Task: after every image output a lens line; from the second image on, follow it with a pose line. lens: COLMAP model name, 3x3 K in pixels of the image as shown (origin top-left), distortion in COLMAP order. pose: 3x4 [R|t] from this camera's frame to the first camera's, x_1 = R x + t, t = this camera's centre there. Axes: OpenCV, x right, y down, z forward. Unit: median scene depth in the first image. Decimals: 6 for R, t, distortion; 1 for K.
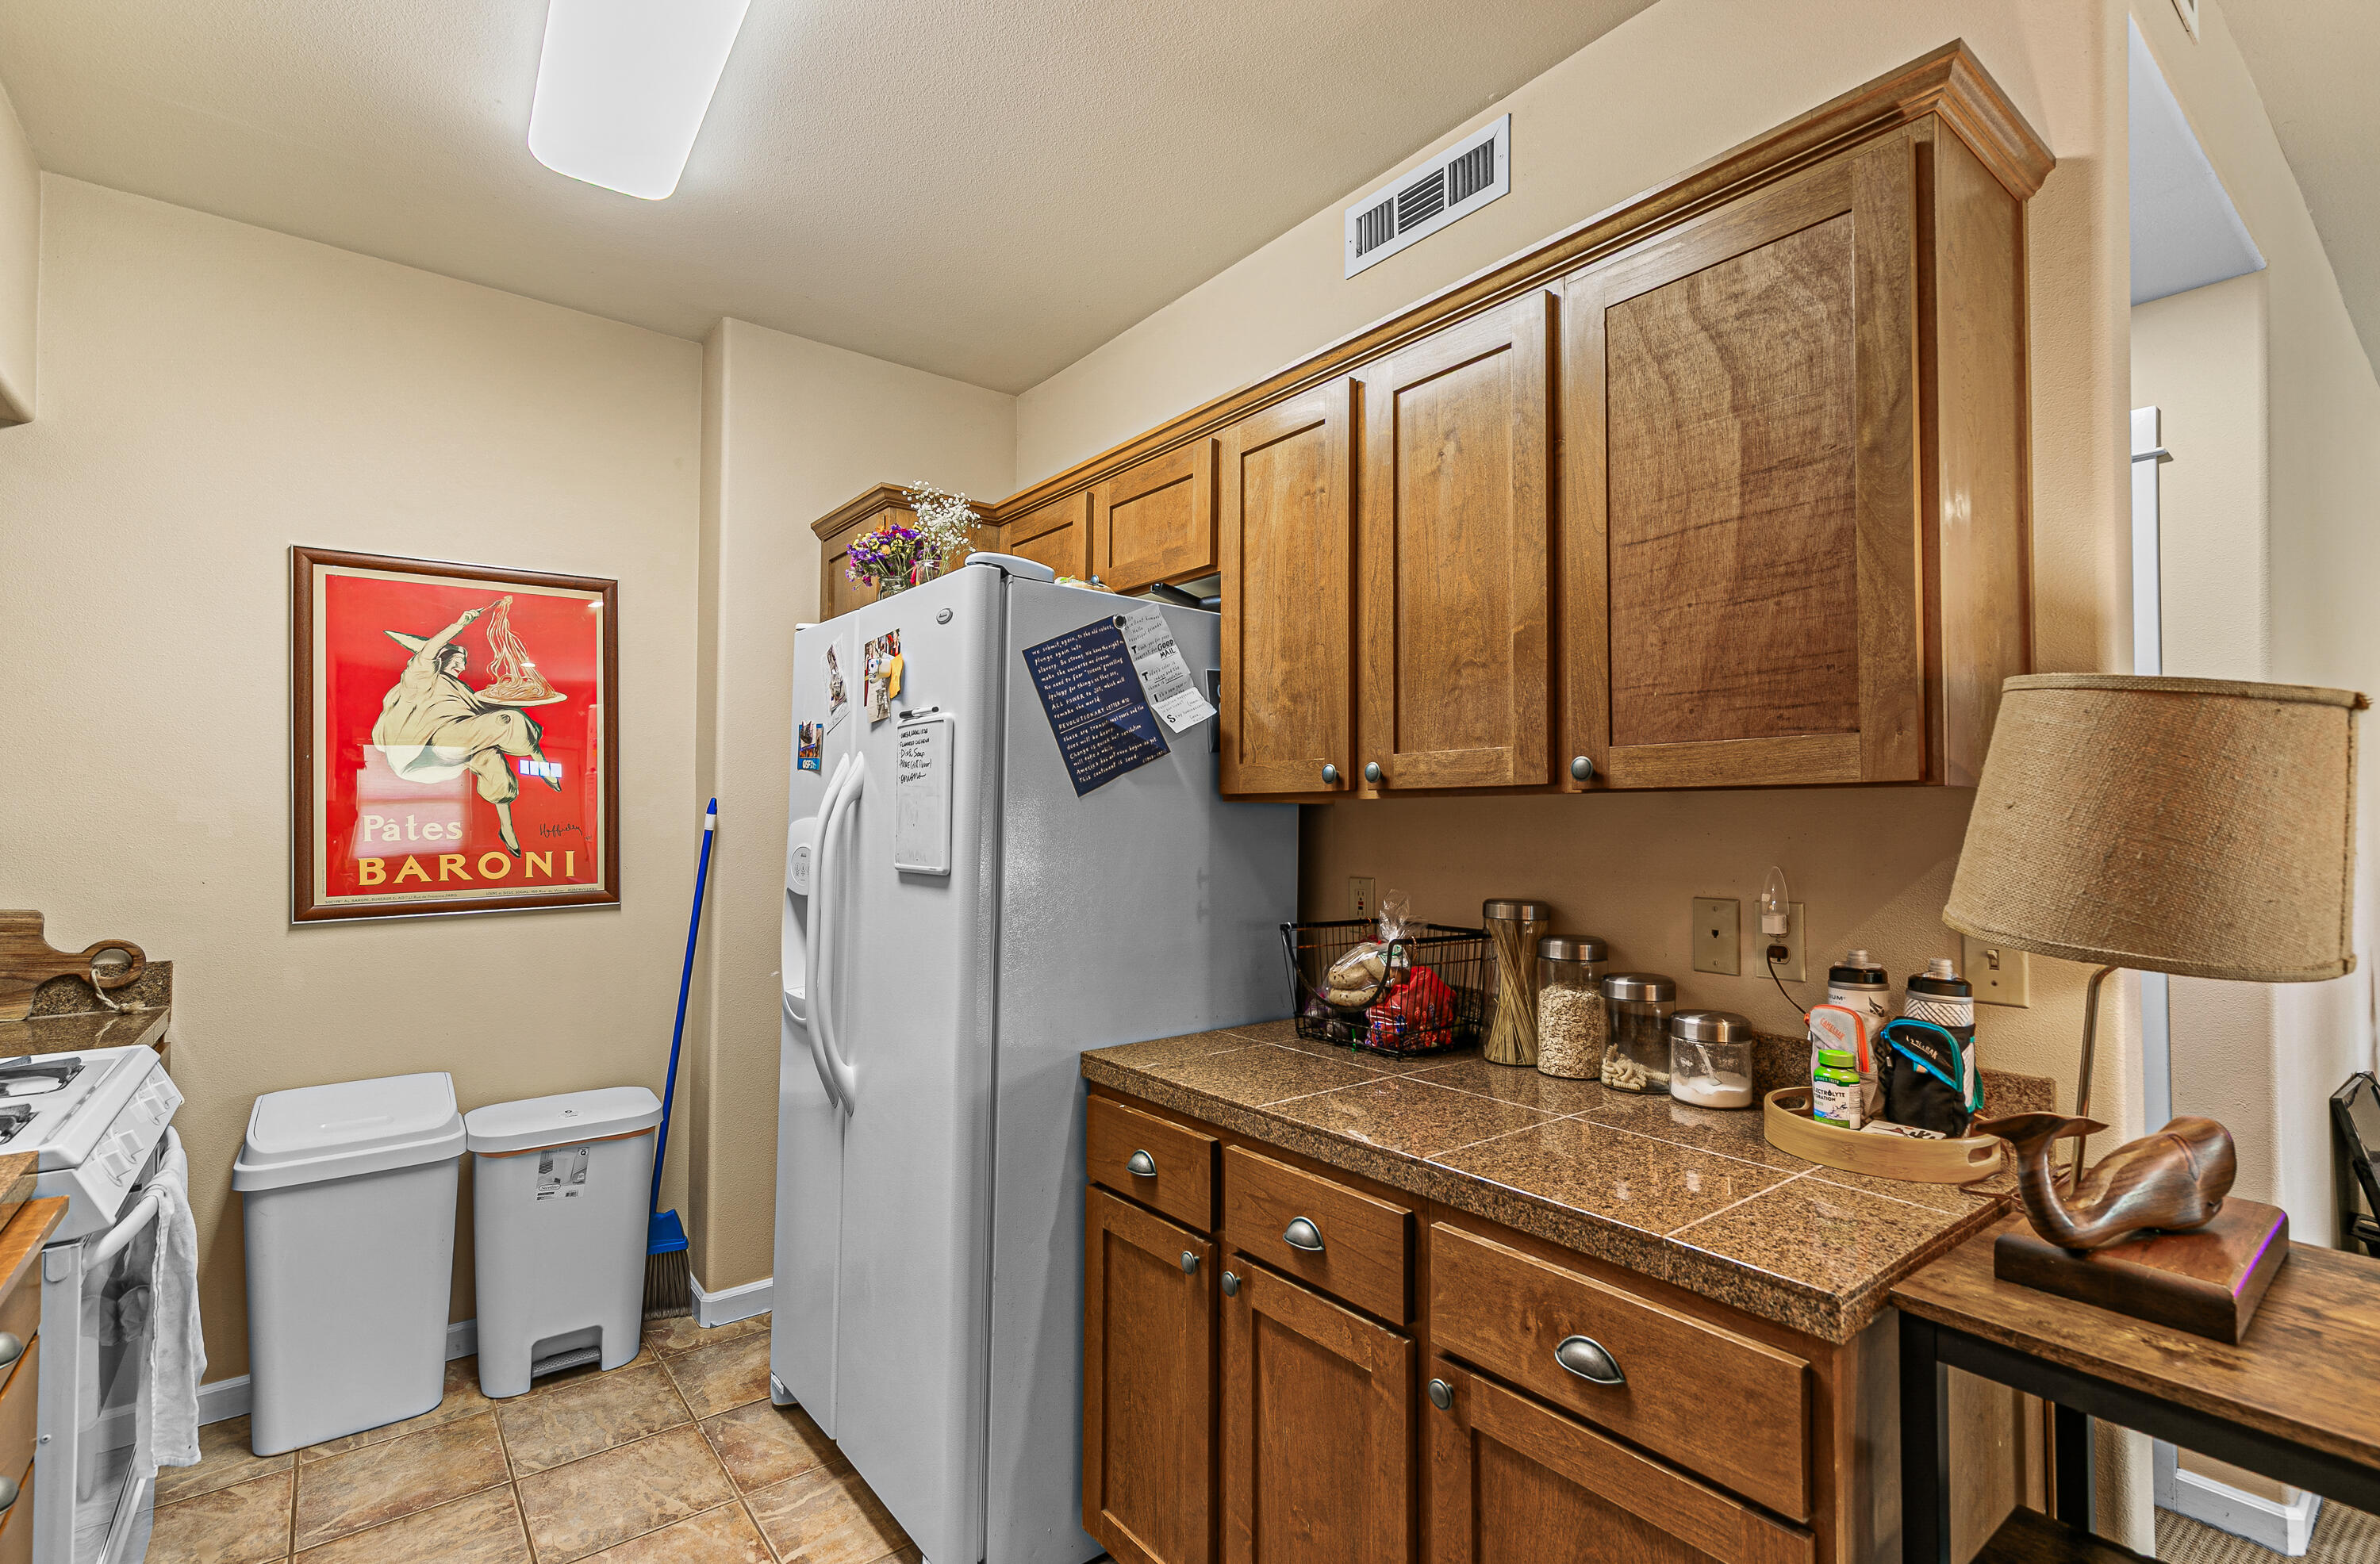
lens RADIAL K [[1065.2, 0, 1202.7], [0, 1065.2, 784.6], [0, 0, 1]] dist [-0.001289, -0.000230]
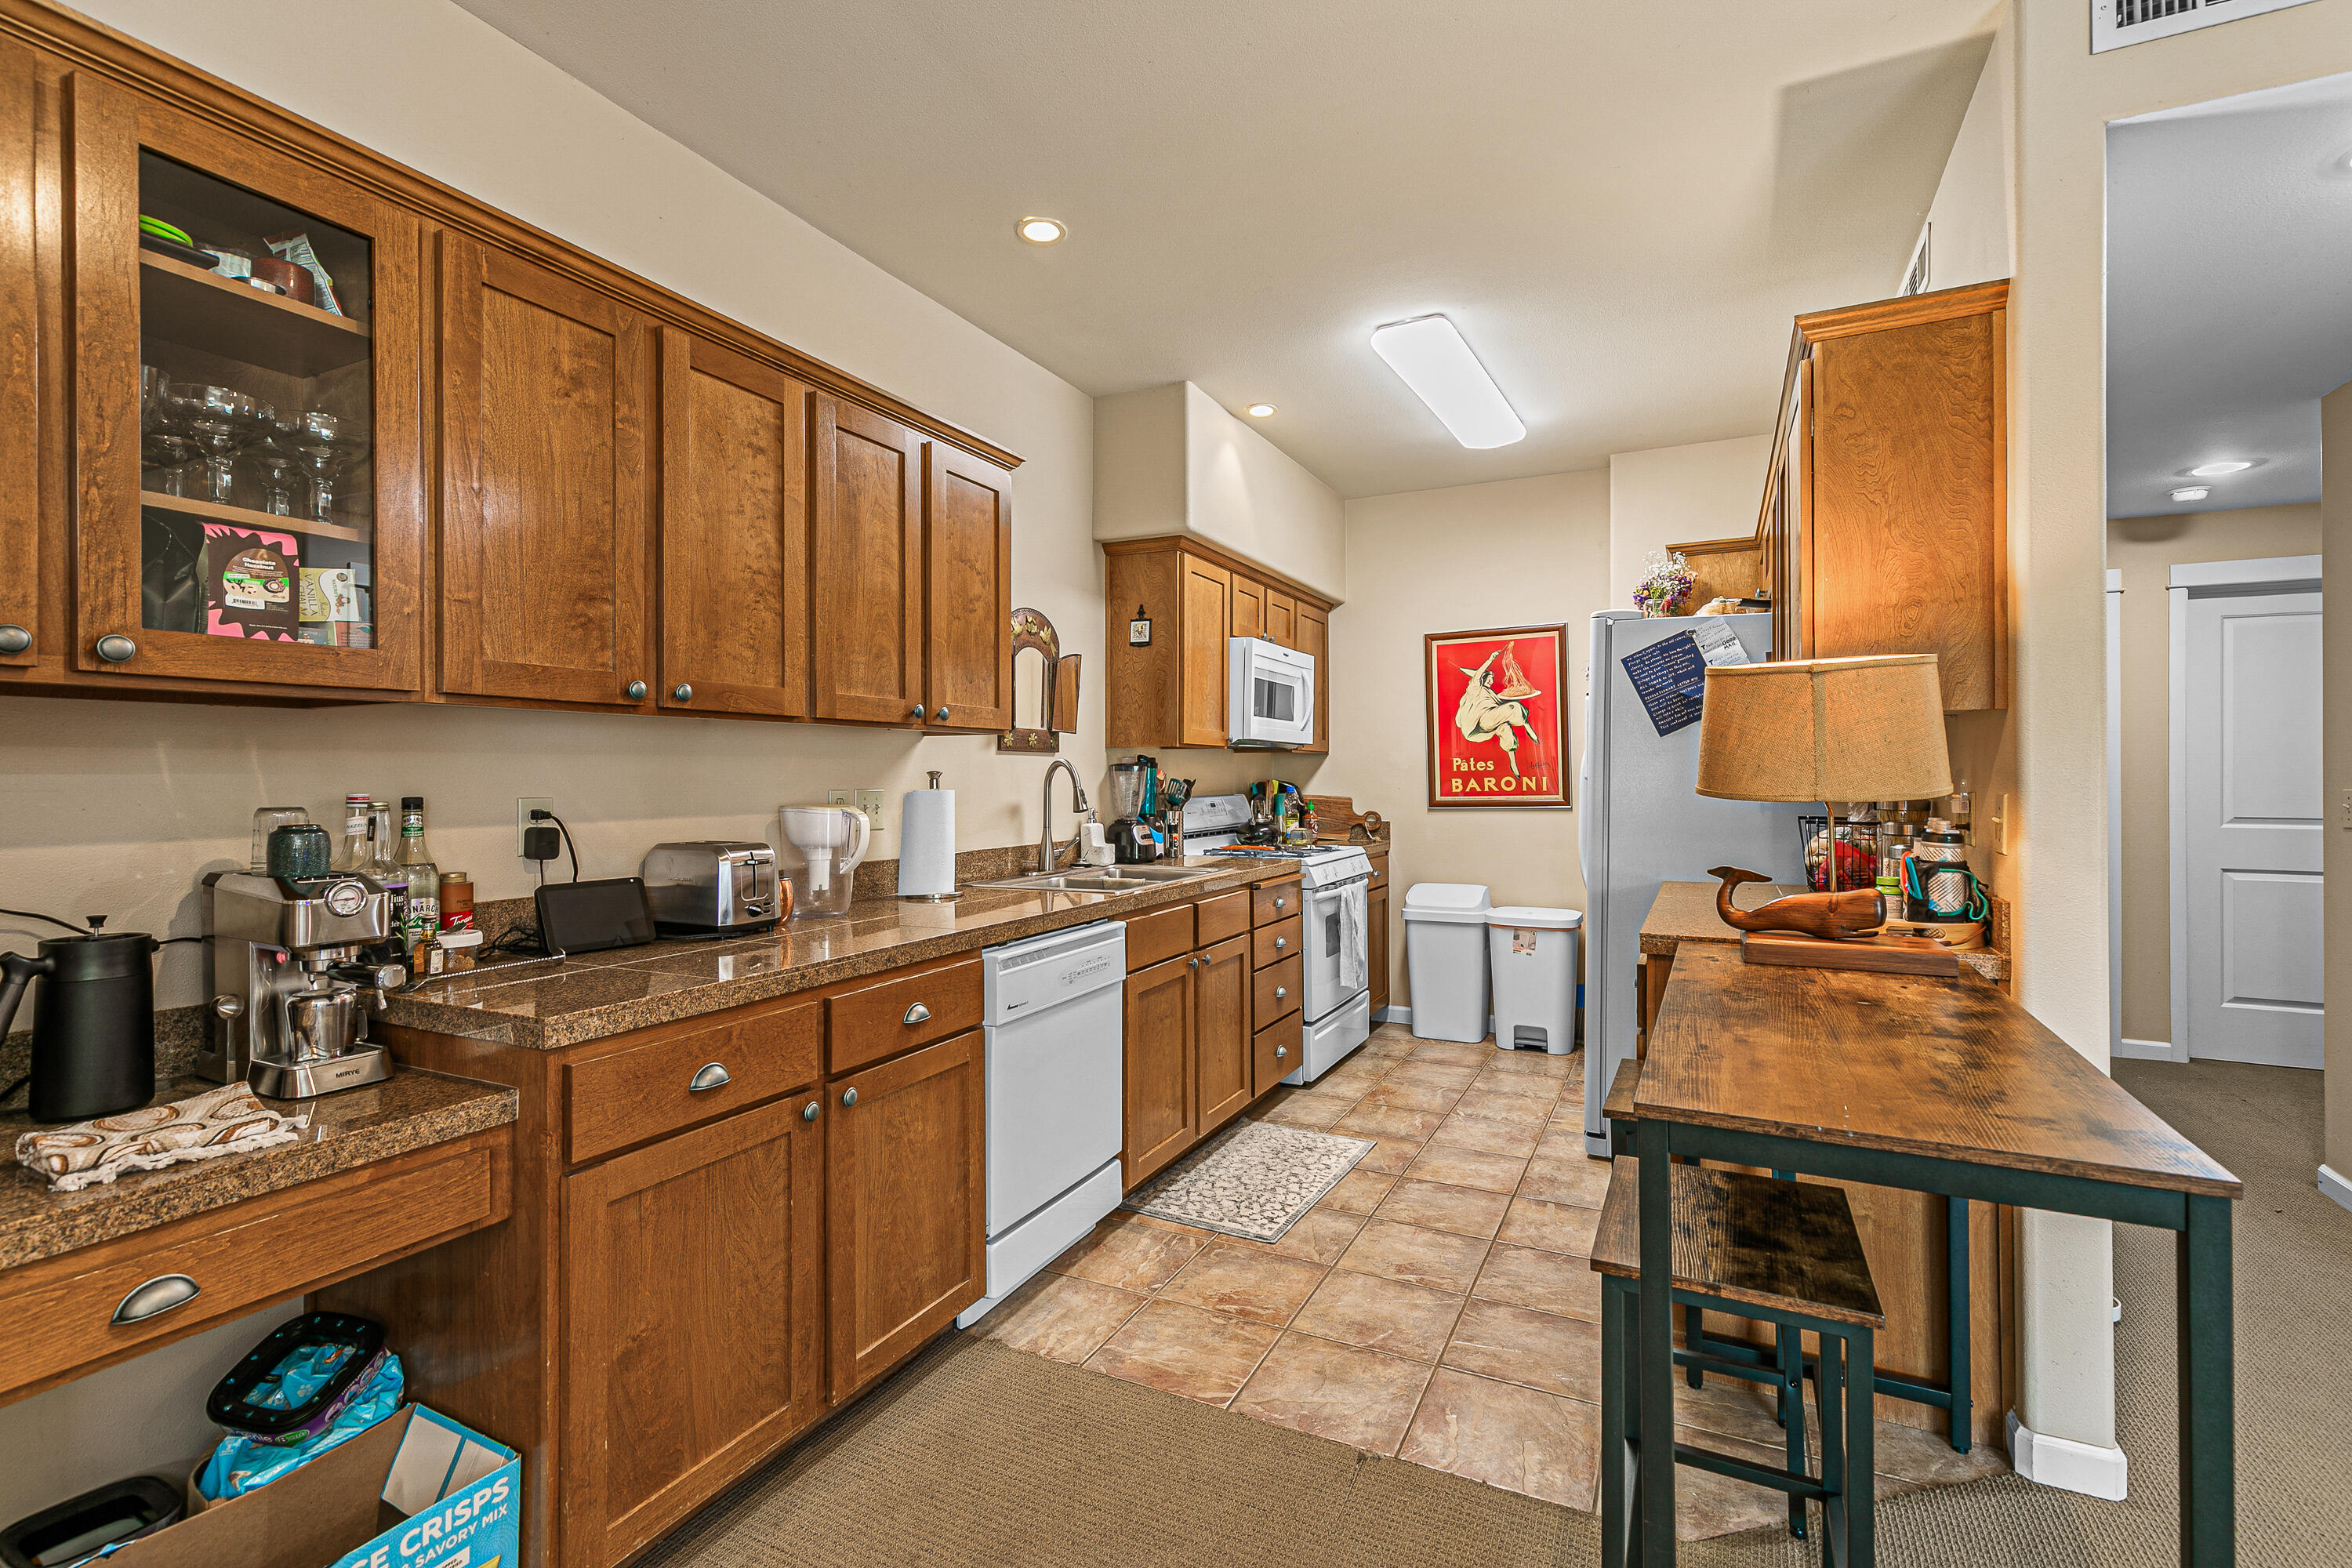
lens RADIAL K [[1052.8, 0, 1176.0], [0, 1052.8, 774.8], [0, 0, 1]] dist [-0.001289, -0.000230]
pose [[0.411990, -0.003522, -0.911182, 0.872138], [0.031353, 0.999455, 0.010313, 0.023512], [0.910649, -0.032817, 0.411876, -0.345841]]
